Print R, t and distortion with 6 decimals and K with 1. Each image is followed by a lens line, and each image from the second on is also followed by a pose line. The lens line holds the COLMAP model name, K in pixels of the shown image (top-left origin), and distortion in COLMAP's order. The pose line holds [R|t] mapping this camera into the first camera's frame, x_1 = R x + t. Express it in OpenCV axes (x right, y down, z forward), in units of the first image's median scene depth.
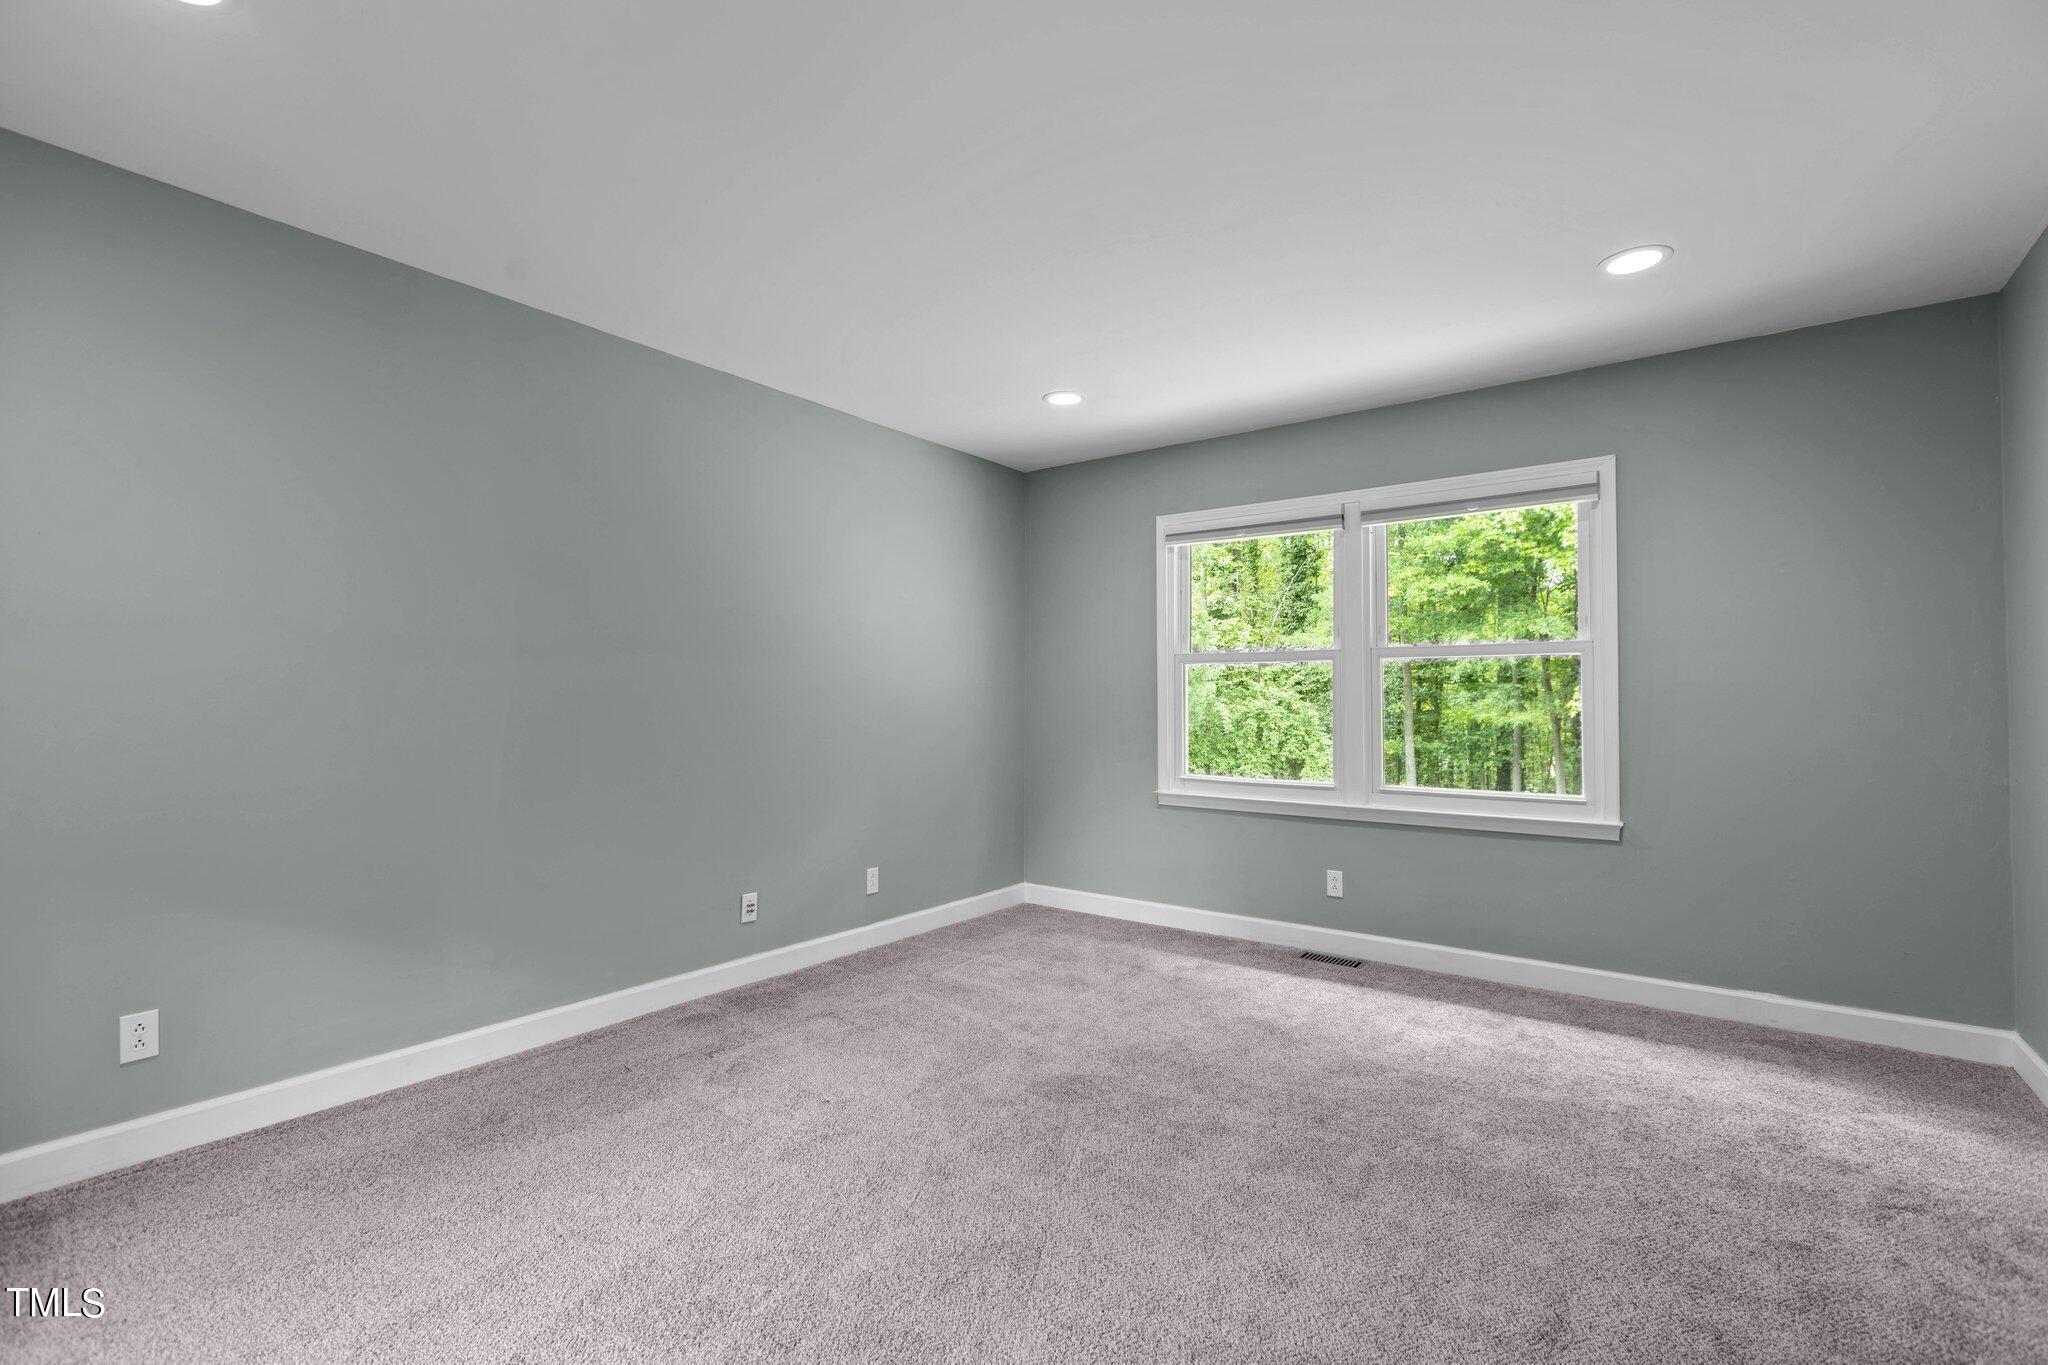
lens RADIAL K [[907.4, 0, 1024.0], [0, 907.4, 682.5], [0, 0, 1]] dist [-0.000663, 0.000264]
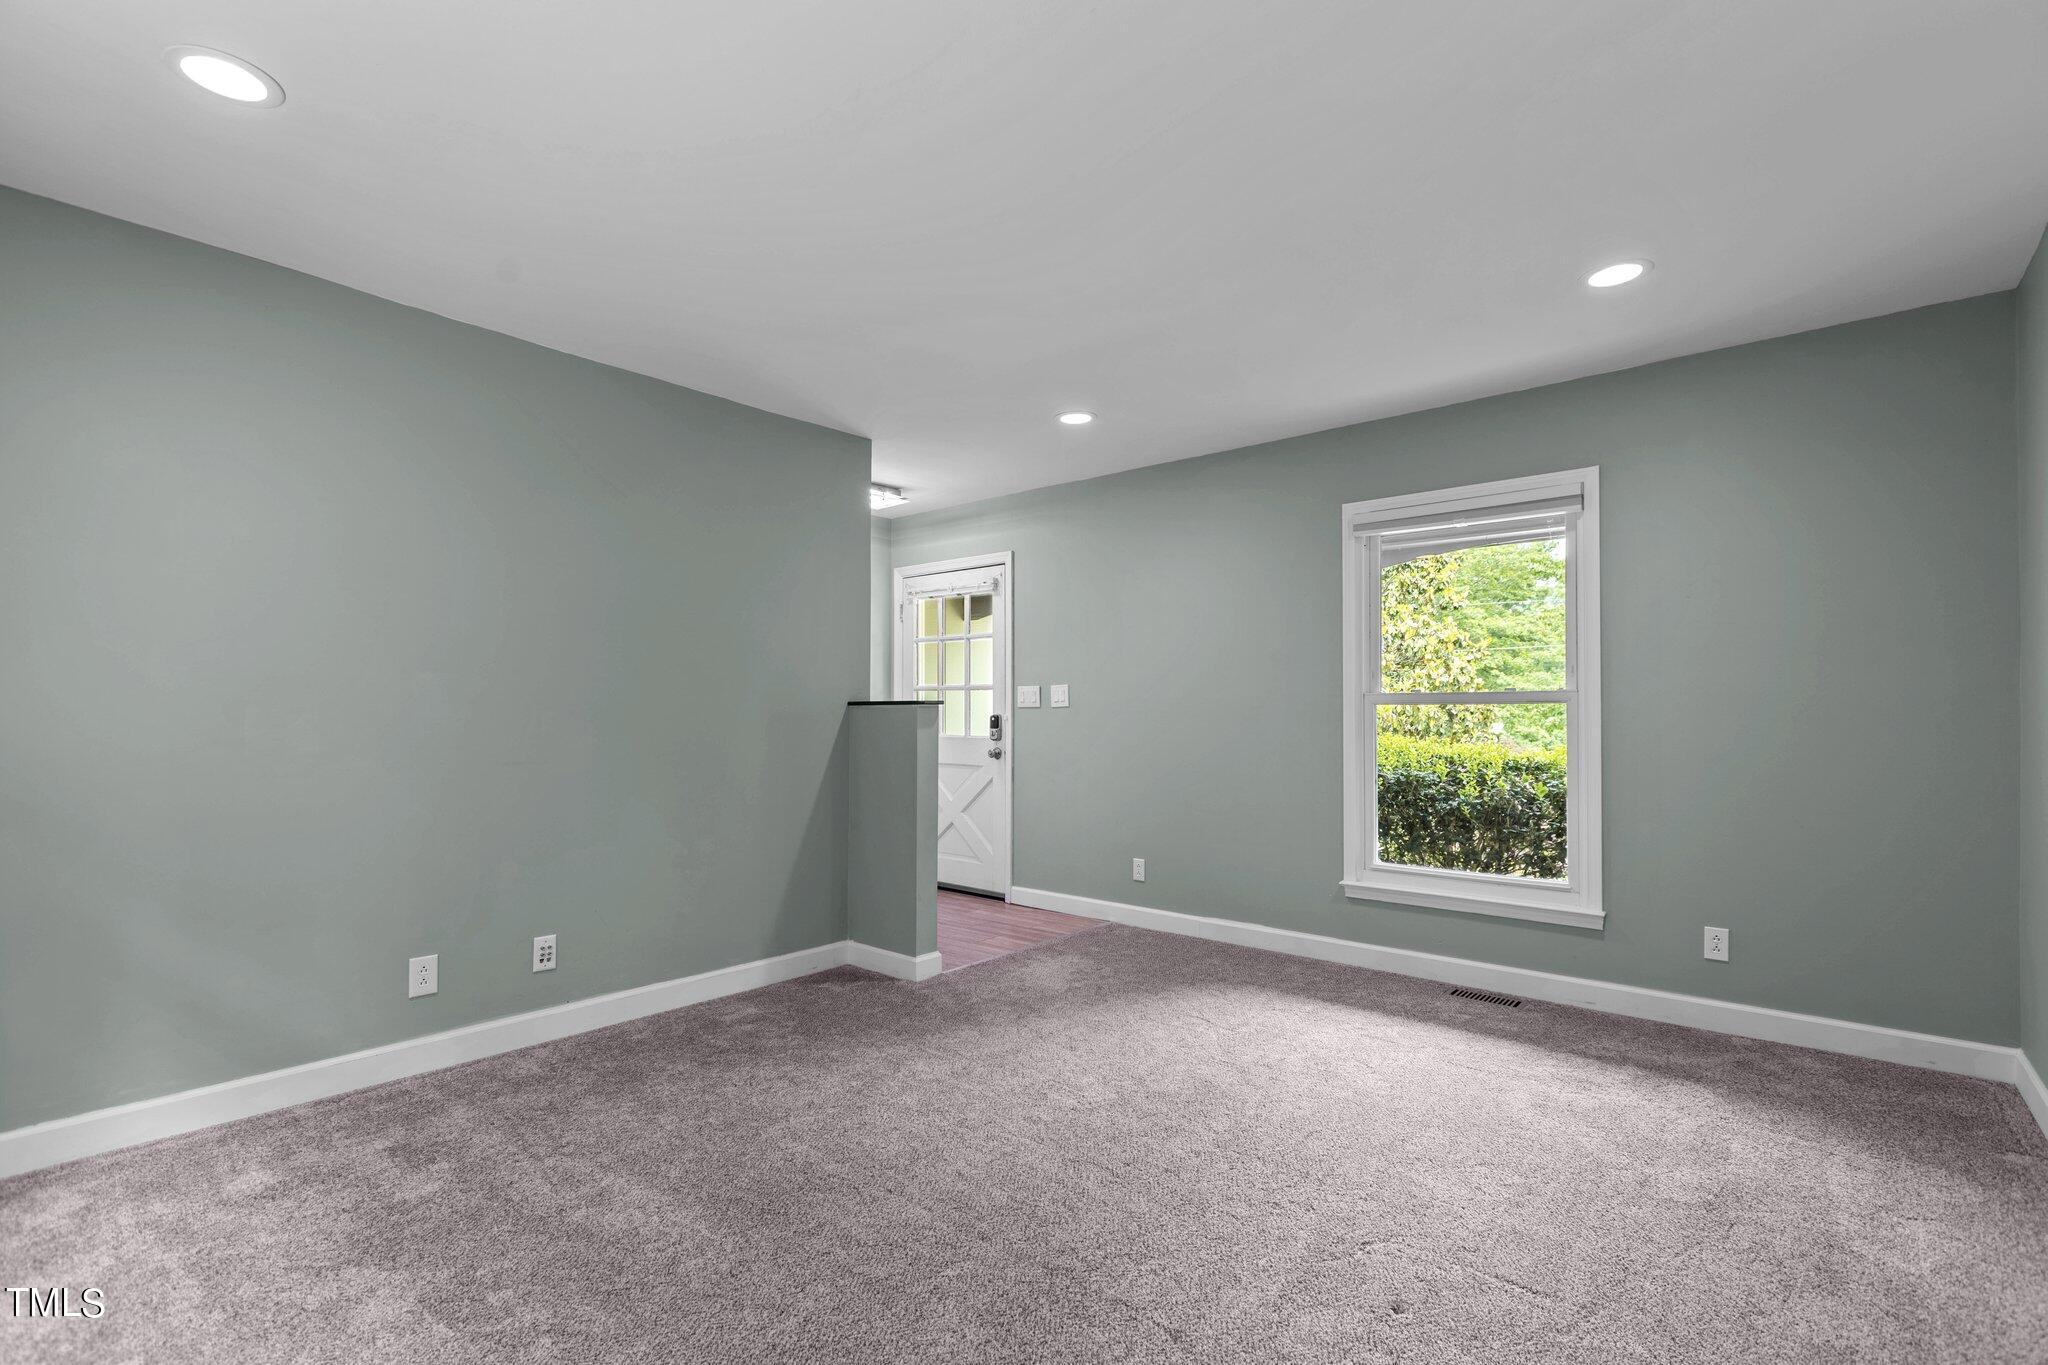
lens RADIAL K [[917.9, 0, 1028.0], [0, 917.9, 710.2], [0, 0, 1]] dist [0.000870, 0.000472]
pose [[-0.997850, -0.009636, 0.064833, 0.008658], [-0.010997, 0.999726, -0.020663, 0.017339], [-0.064616, -0.021332, -0.997682, 1.255124]]
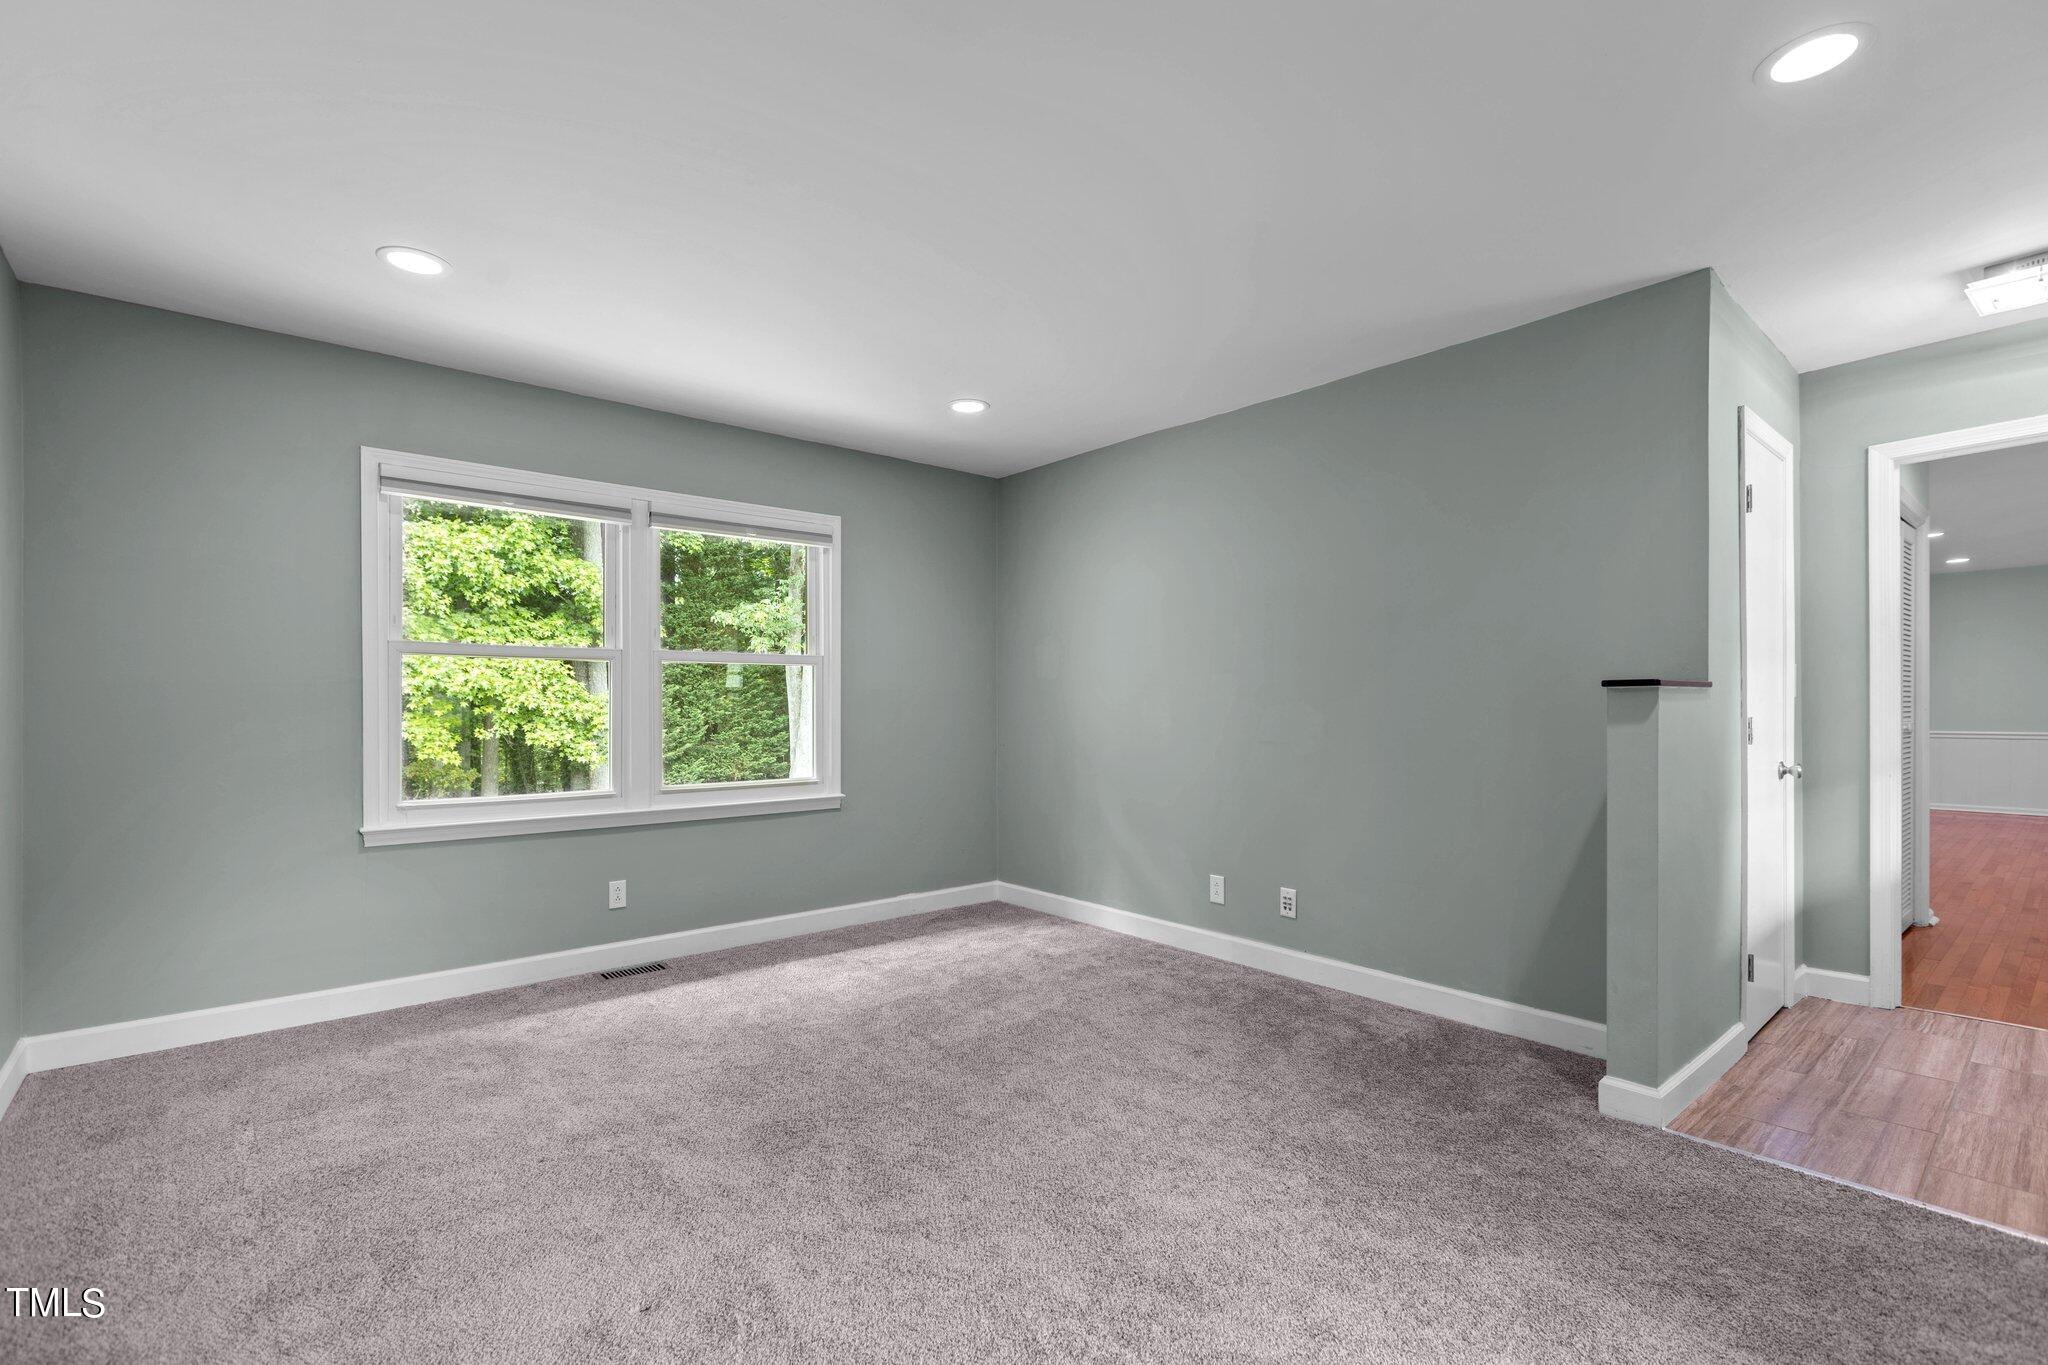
lens RADIAL K [[917.9, 0, 1028.0], [0, 917.9, 710.2], [0, 0, 1]] dist [0.000870, 0.000472]
pose [[0.217357, -0.008242, 0.976057, -0.590343], [-0.018274, 0.999755, 0.012511, 0.008602], [-0.975921, -0.020556, 0.217153, 0.432560]]
